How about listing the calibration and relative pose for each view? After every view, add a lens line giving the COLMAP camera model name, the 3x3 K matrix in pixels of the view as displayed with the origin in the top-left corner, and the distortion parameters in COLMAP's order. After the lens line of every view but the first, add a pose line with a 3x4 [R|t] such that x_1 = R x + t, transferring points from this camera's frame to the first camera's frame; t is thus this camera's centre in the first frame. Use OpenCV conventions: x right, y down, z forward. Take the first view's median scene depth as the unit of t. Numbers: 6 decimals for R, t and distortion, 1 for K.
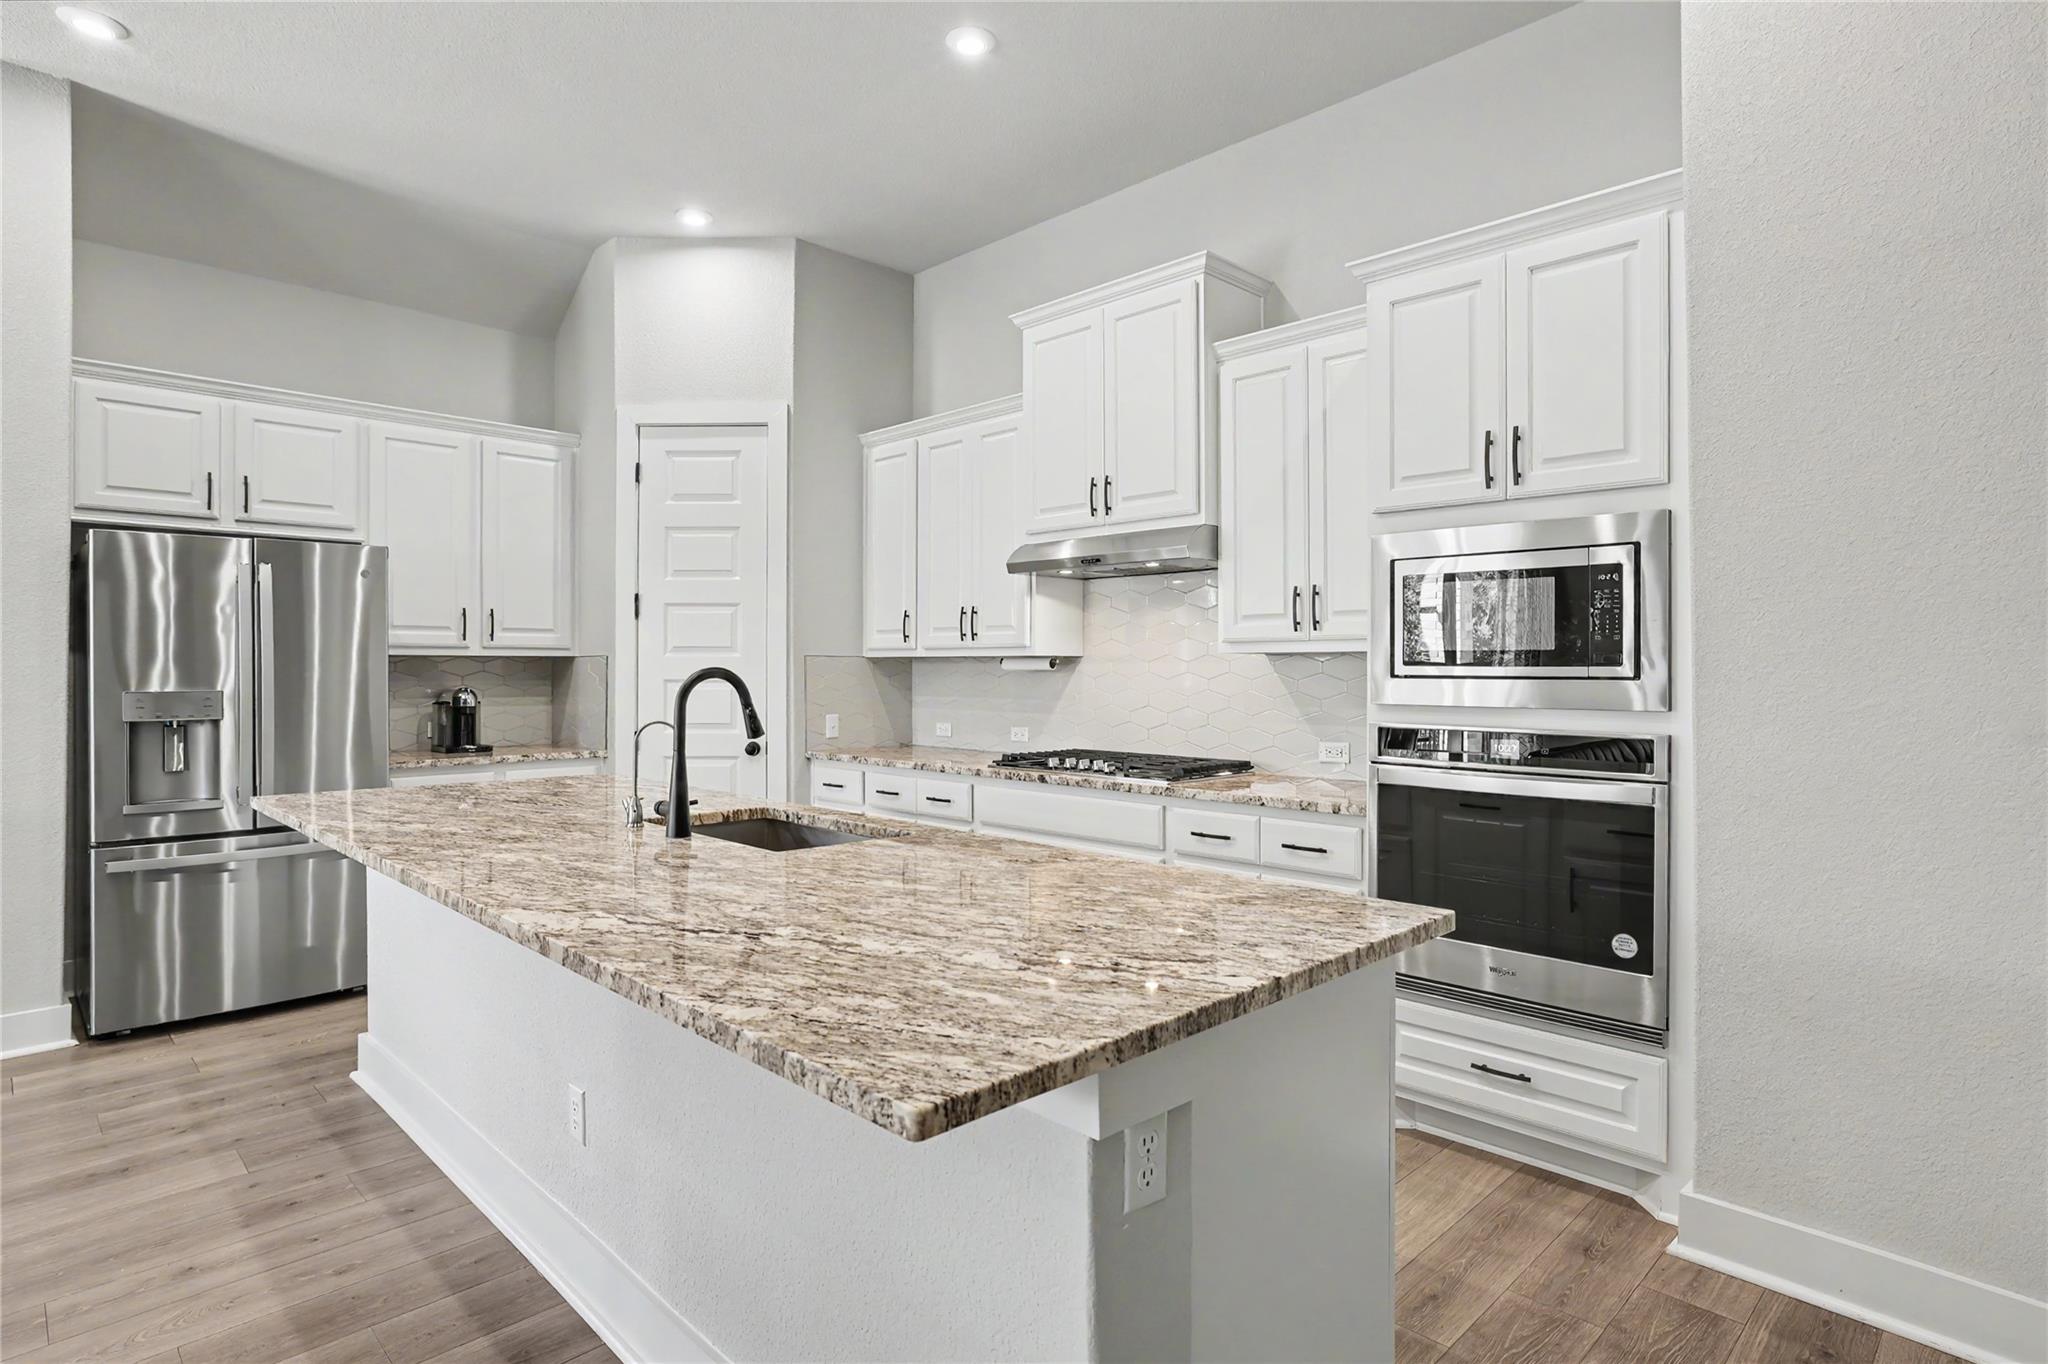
lens RADIAL K [[1082.3, 0, 1021.7], [0, 1082.3, 676.3], [0, 0, 1]] dist [-0.006041, -0.000418]
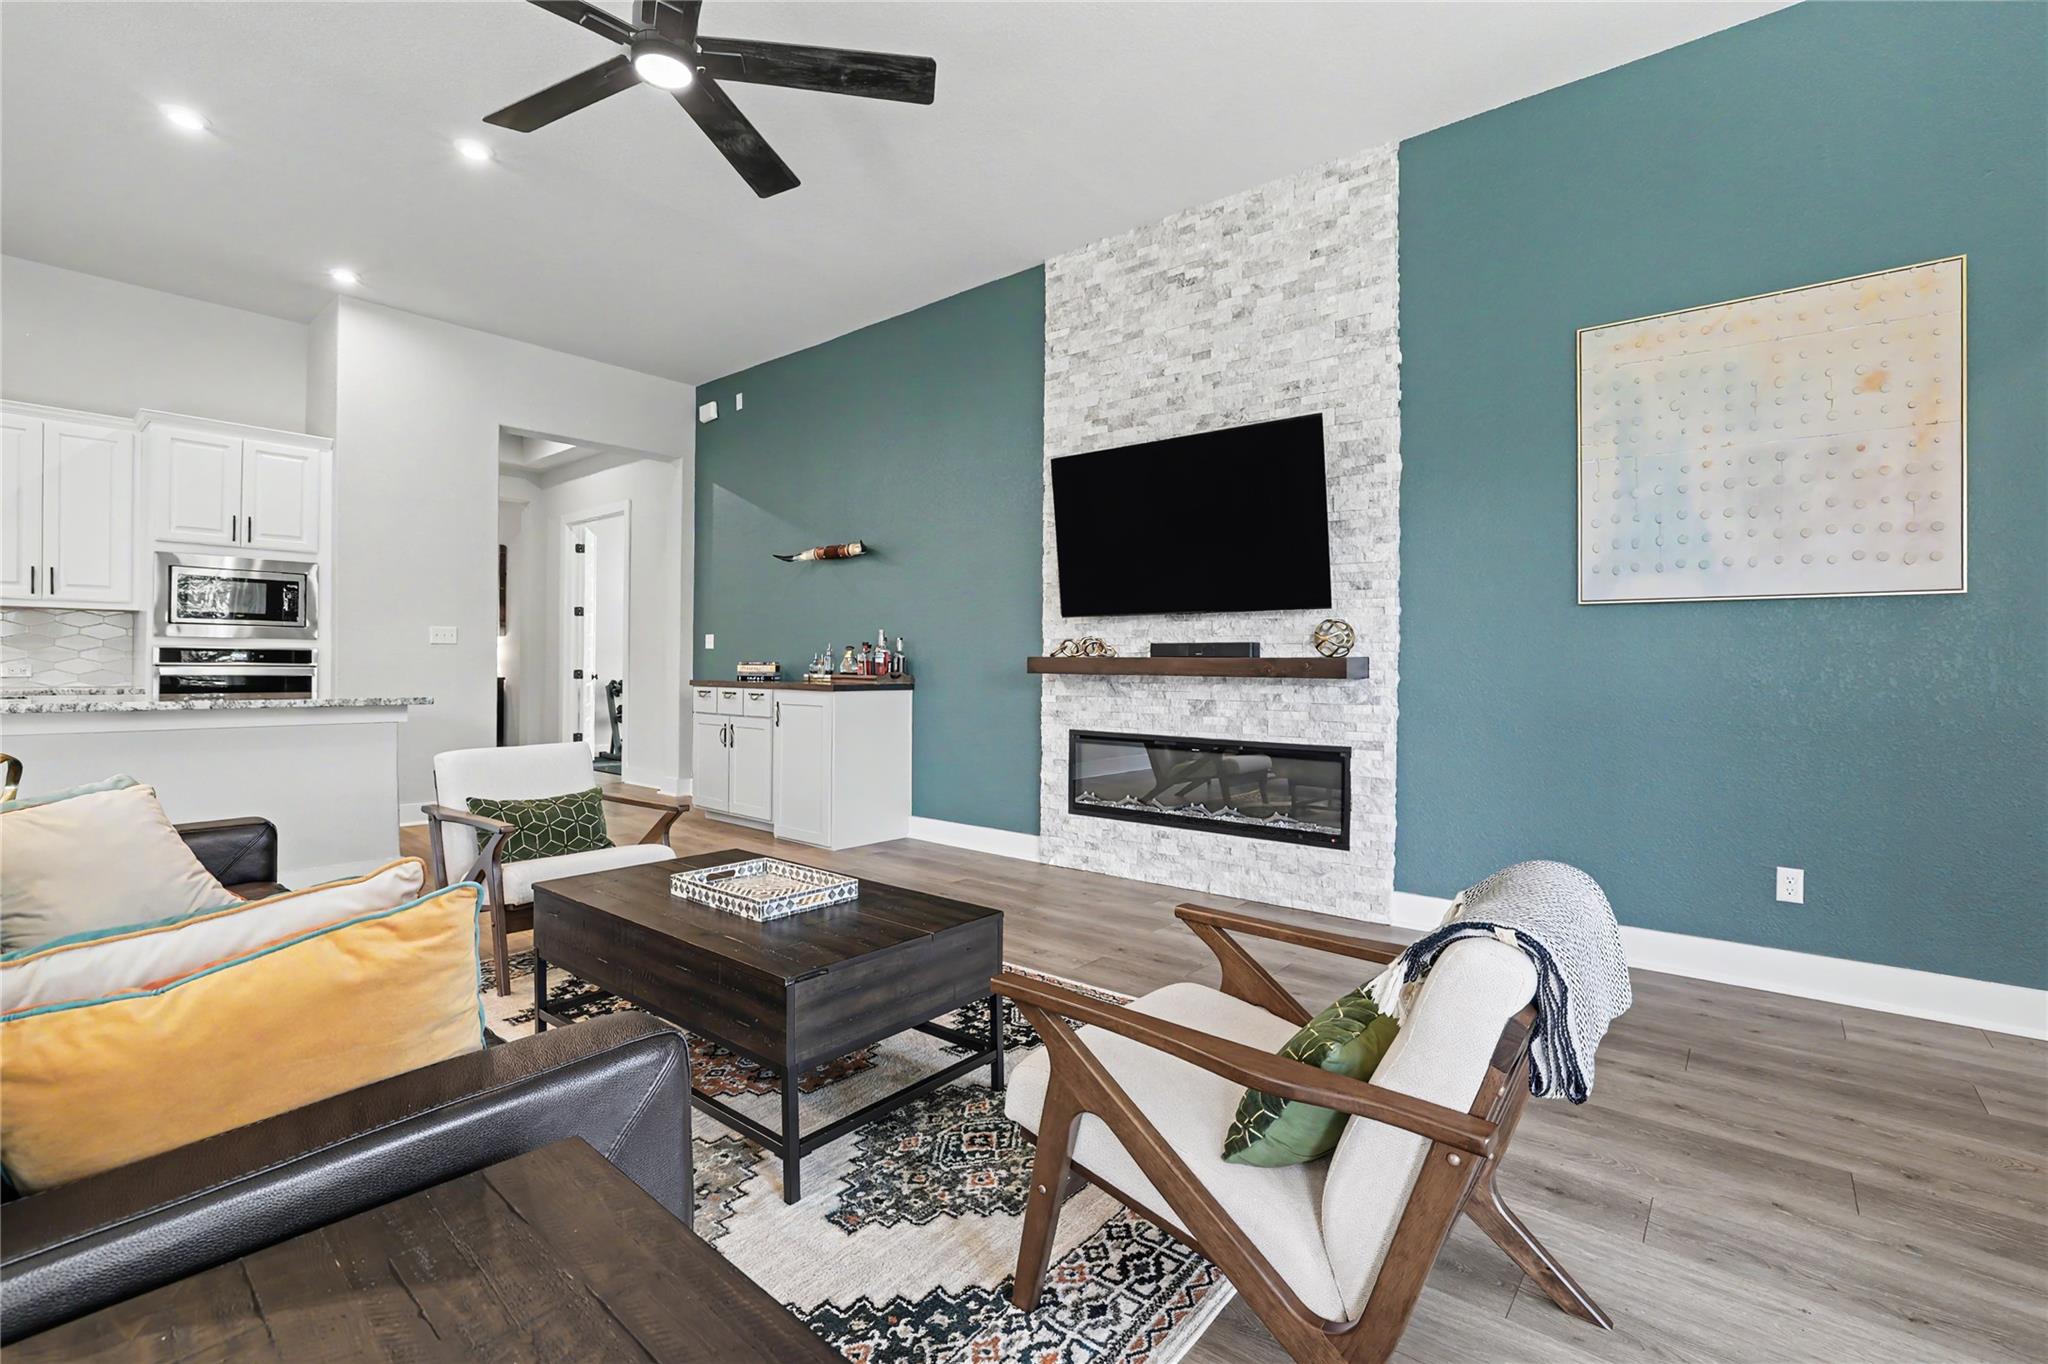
lens RADIAL K [[913.3, 0, 1029.5], [0, 913.3, 661.2], [0, 0, 1]] dist [-0.034512, 0.000933]
pose [[-0.100424, 0.003827, 0.994937, -1.101081], [0.000410, 0.999993, -0.003805, 0.059279], [-0.994945, 0.000026, -0.100425, -0.324103]]
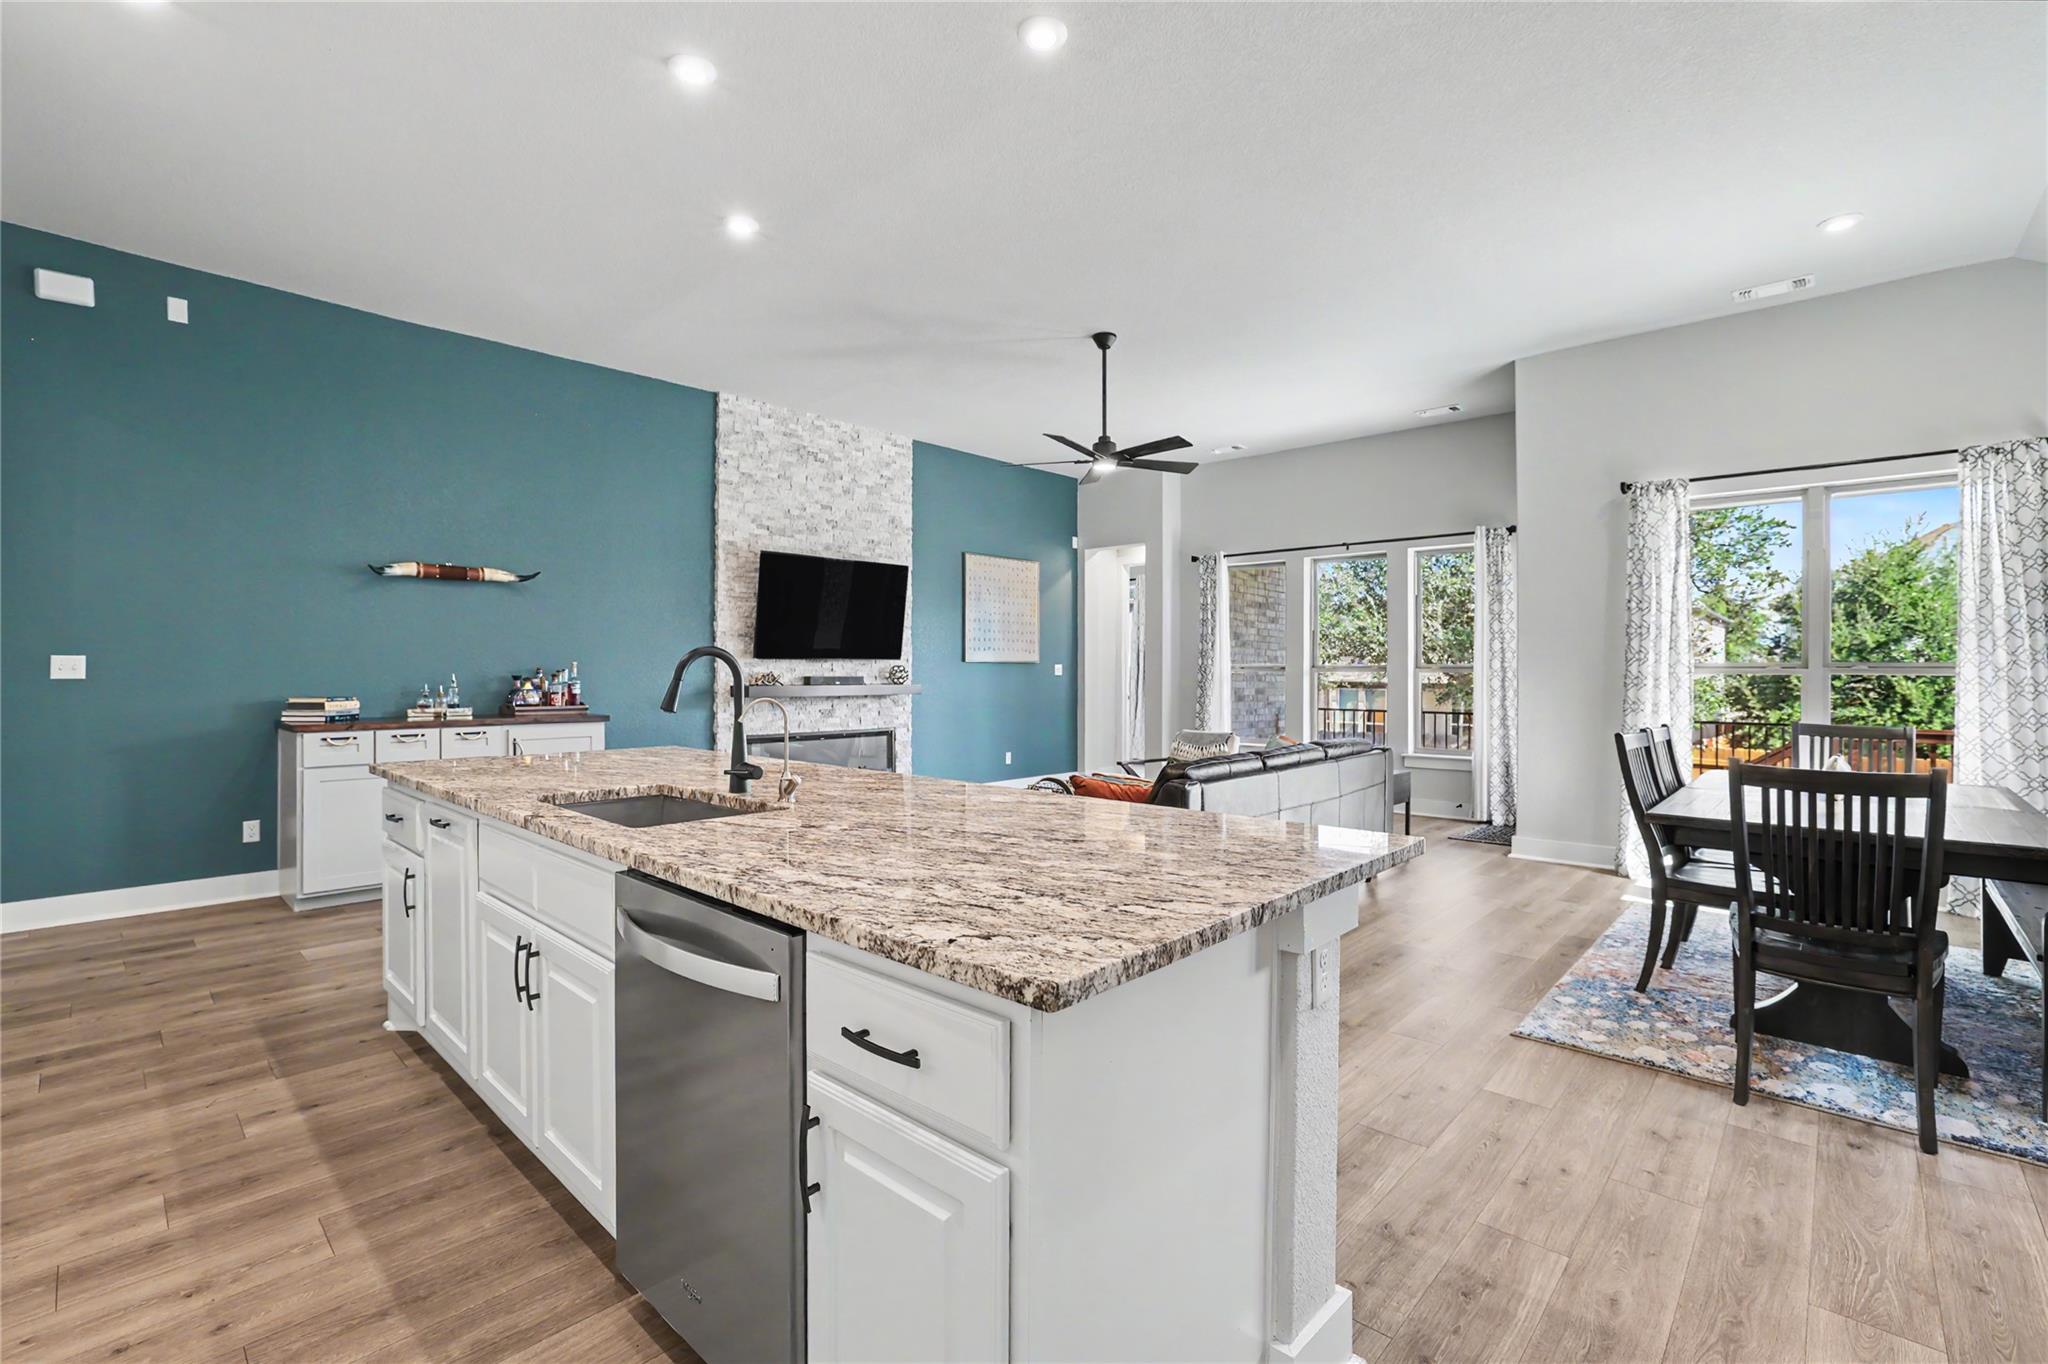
lens RADIAL K [[893.8, 0, 1030.4], [0, 893.8, 672.4], [0, 0, 1]] dist [-0.021440, 0.000214]
pose [[-0.999022, -0.002353, -0.044164, -0.363752], [-0.002812, 0.999943, 0.010341, 0.005268], [0.044137, 0.010455, -0.998971, 1.227026]]
